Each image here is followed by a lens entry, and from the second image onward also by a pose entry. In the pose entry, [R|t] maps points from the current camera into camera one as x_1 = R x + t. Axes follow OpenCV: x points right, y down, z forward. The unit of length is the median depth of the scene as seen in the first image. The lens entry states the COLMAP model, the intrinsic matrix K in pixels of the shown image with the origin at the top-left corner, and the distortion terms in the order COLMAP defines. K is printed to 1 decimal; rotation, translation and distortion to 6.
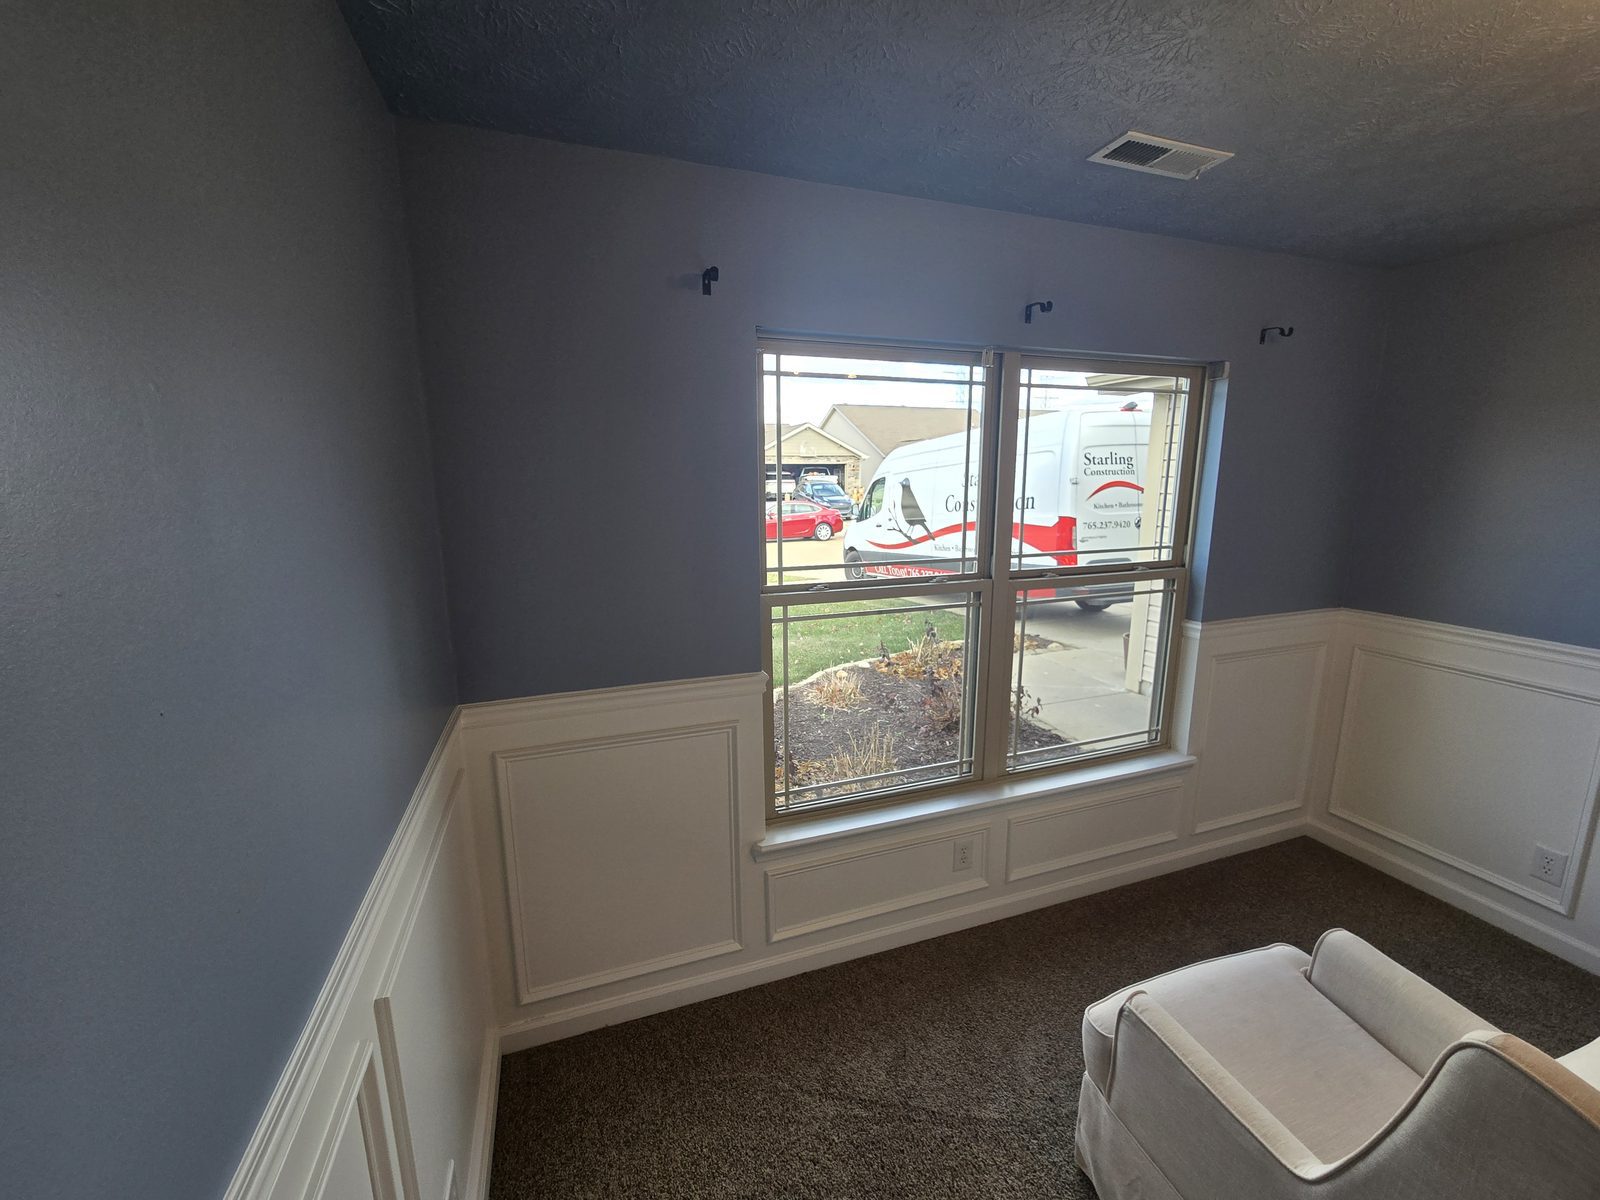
lens RADIAL K [[699.7, 0, 828.6], [0, 699.7, 604.3], [0, 0, 1]] dist [0.005303, 0.000096]
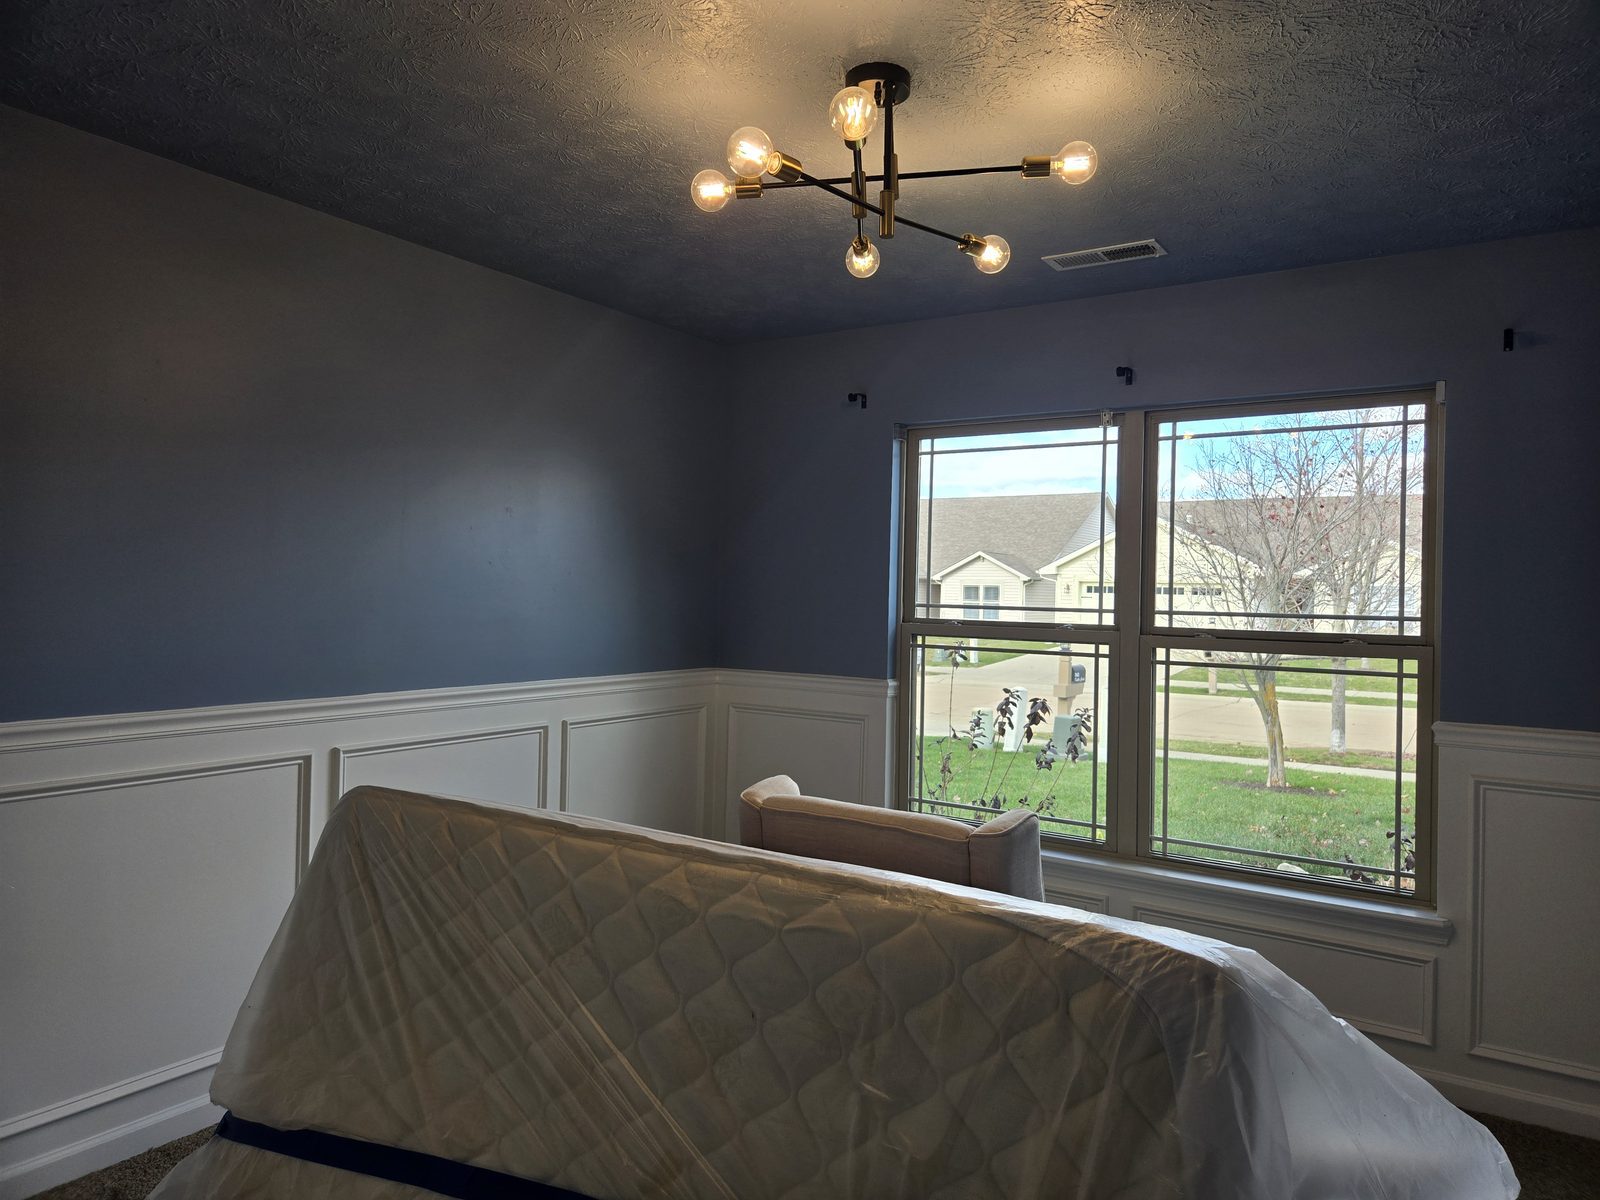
lens RADIAL K [[1079.9, 0, 796.6], [0, 1079.9, 591.9], [0, 0, 1]] dist [0.025470, -0.010605]
pose [[0.573051, 0.007348, -0.819486, 1.141017], [-0.185758, 0.975098, -0.121153, 0.167442], [0.798189, 0.221653, 0.560146, -0.210106]]
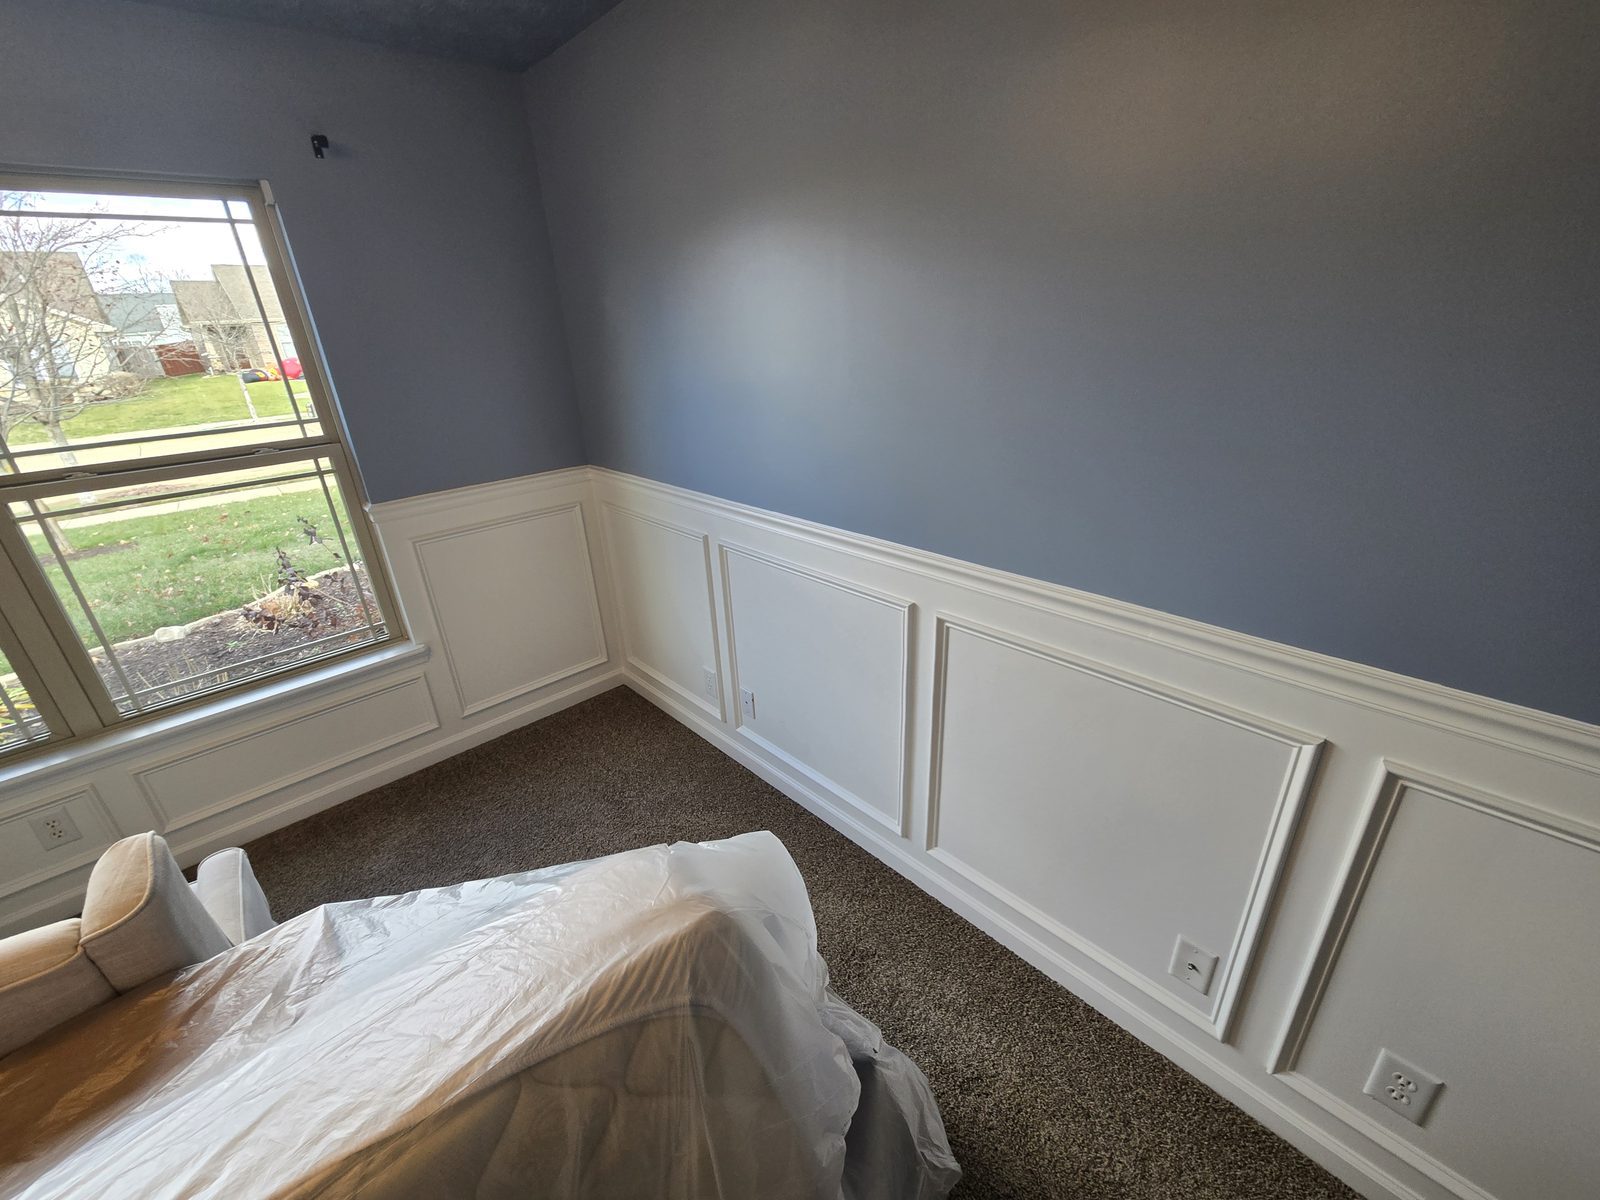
lens RADIAL K [[656.6, 0, 801.7], [0, 656.6, 604.6], [0, 0, 1]] dist [-0.002144, 0.002414]
pose [[0.926673, -0.186703, 0.326220, 0.788537], [0.118341, 0.968693, 0.218241, 0.034605], [-0.356754, -0.163633, 0.919756, 0.008974]]
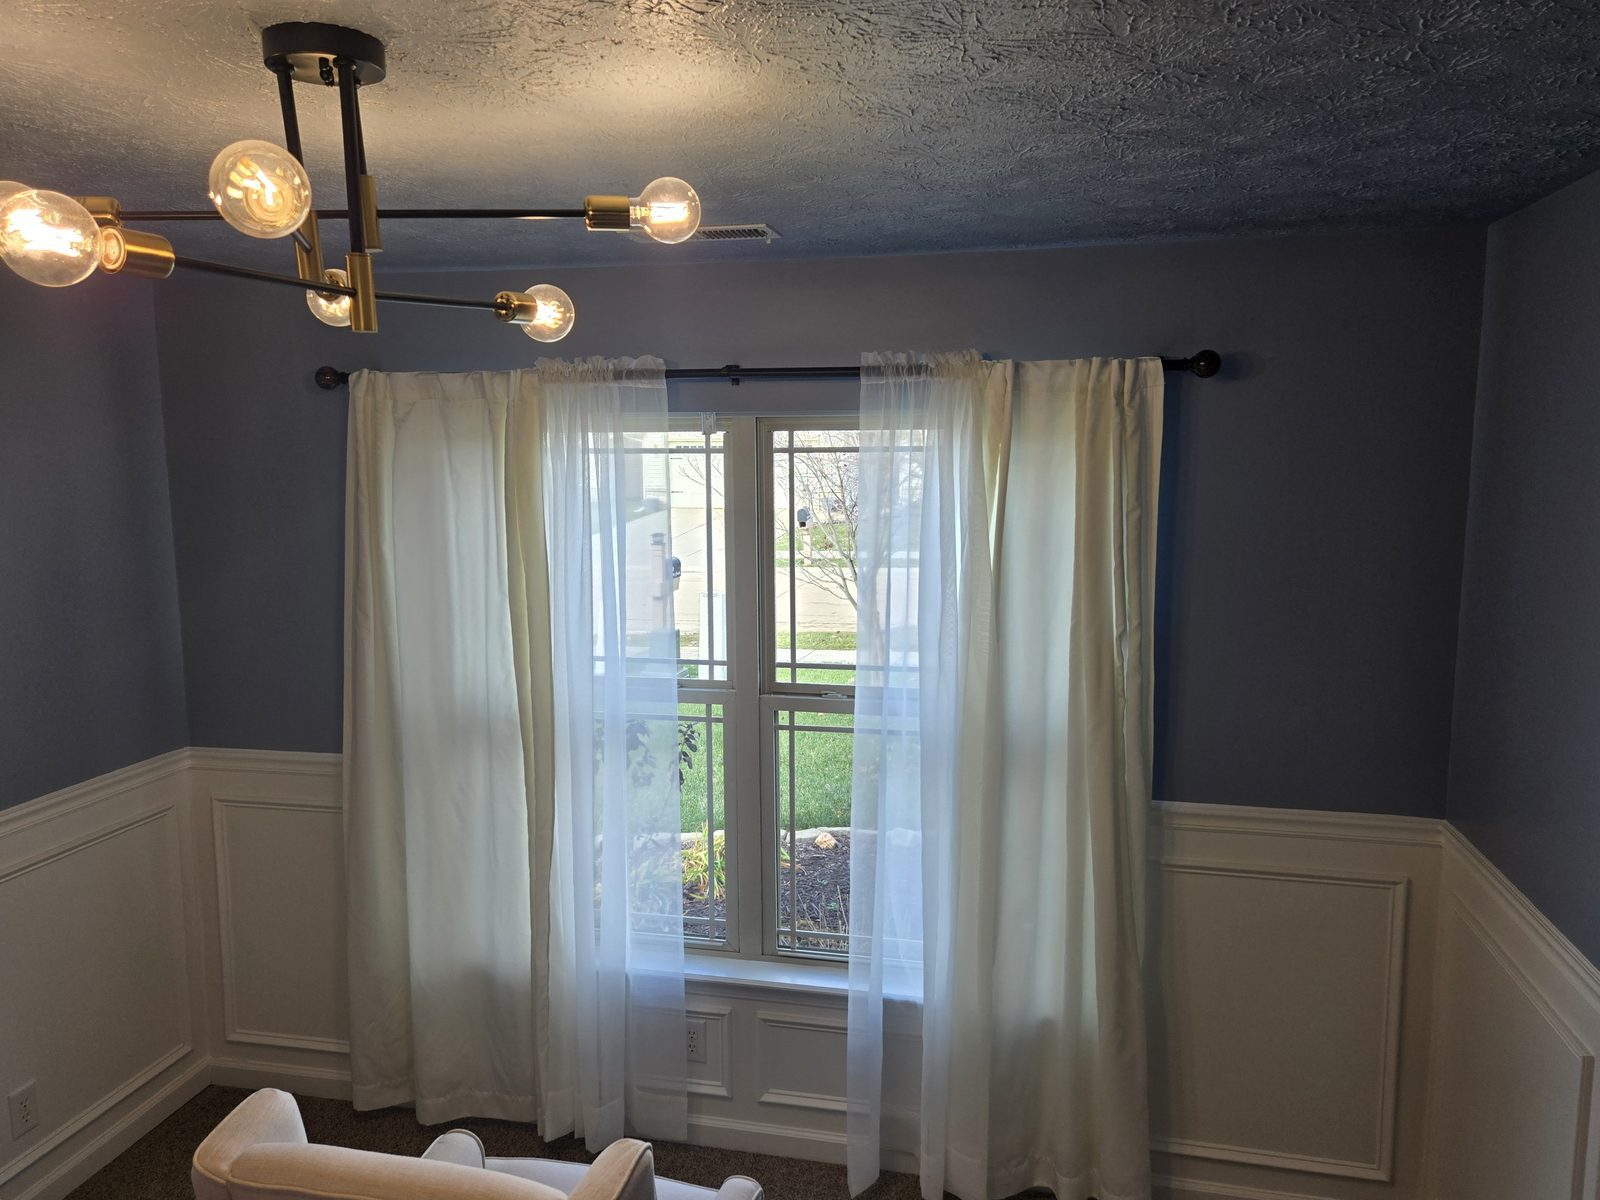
lens RADIAL K [[1191.6, 0, 792.9], [0, 1191.6, 598.6], [0, 0, 1]] dist [0.070814, -0.026273]
pose [[0.824632, 0.067024, -0.561685, 0.974885], [-0.105241, 0.993798, -0.035922, -0.091908], [0.555793, 0.088734, 0.826571, -0.084597]]
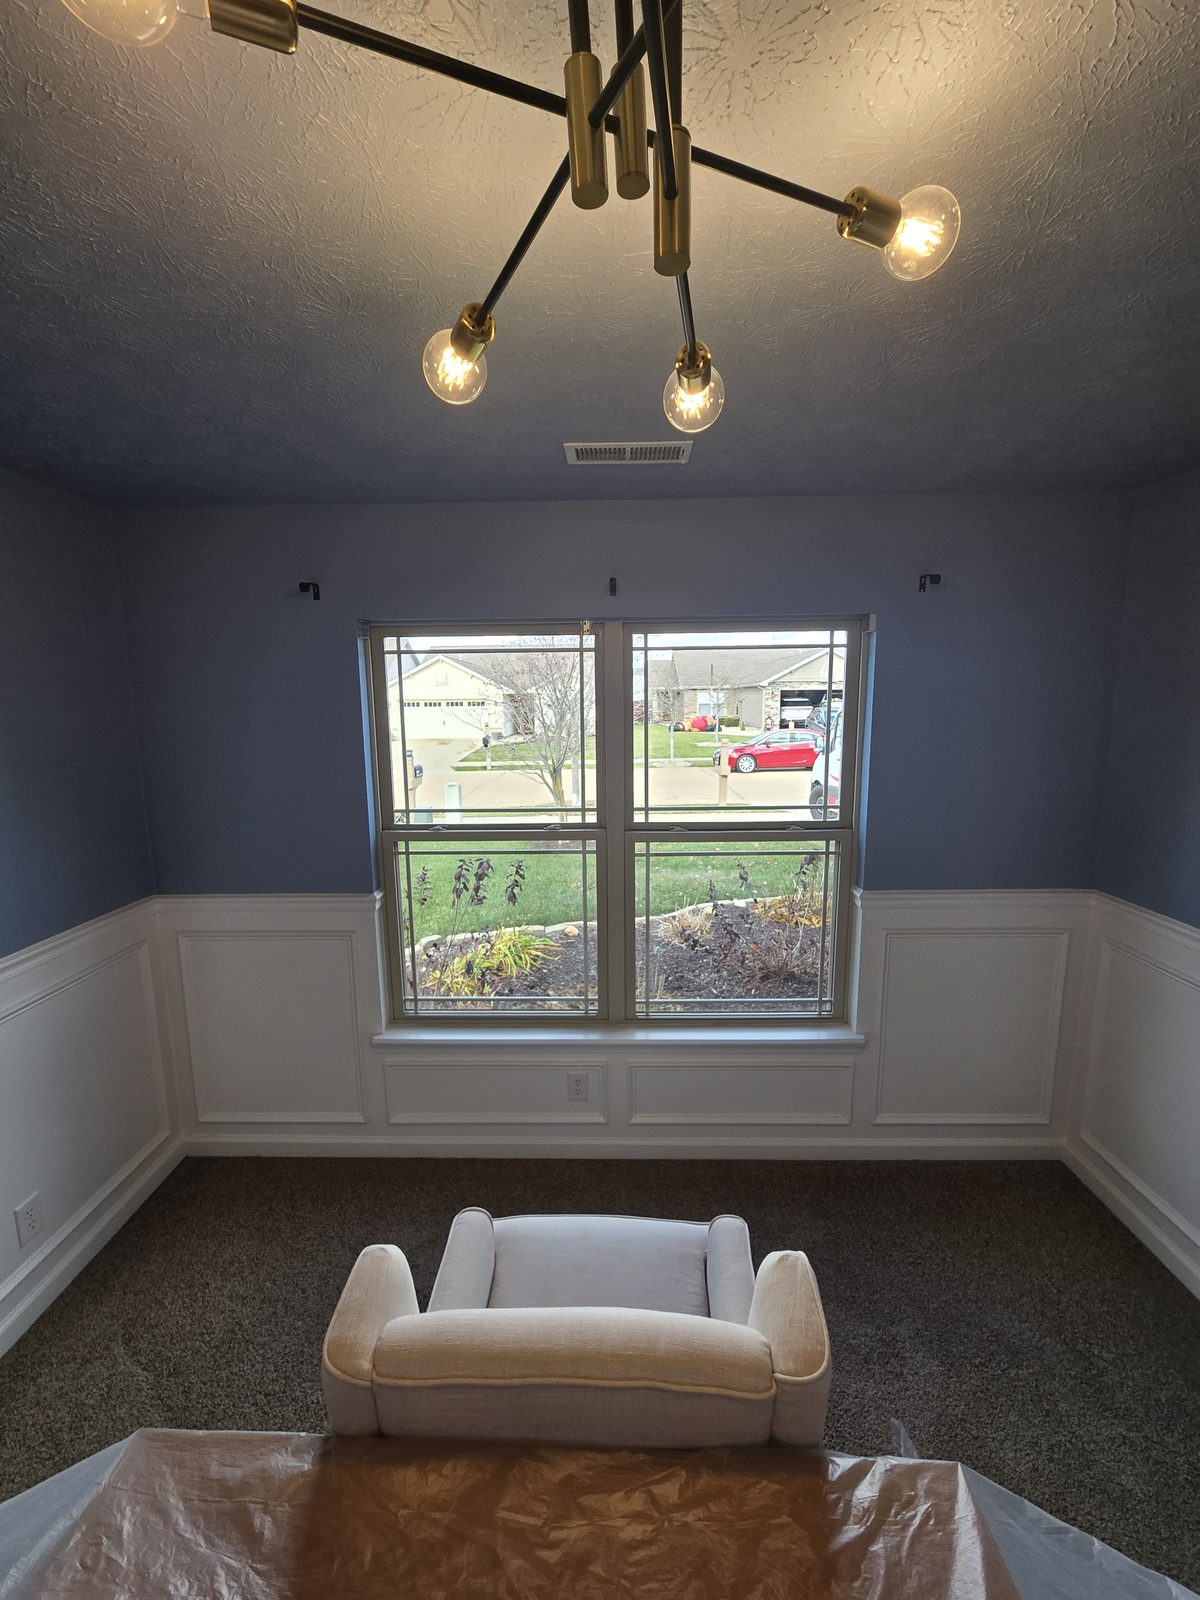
lens RADIAL K [[656.6, 0, 595.9], [0, 656.6, 803.5], [0, 0, 1]] dist [-0.002144, 0.002414]
pose [[0.924195, 0.046206, -0.379116, 0.560085], [-0.064172, 0.997329, -0.034884, -0.037218], [0.376492, 0.056569, 0.924691, 0.062144]]
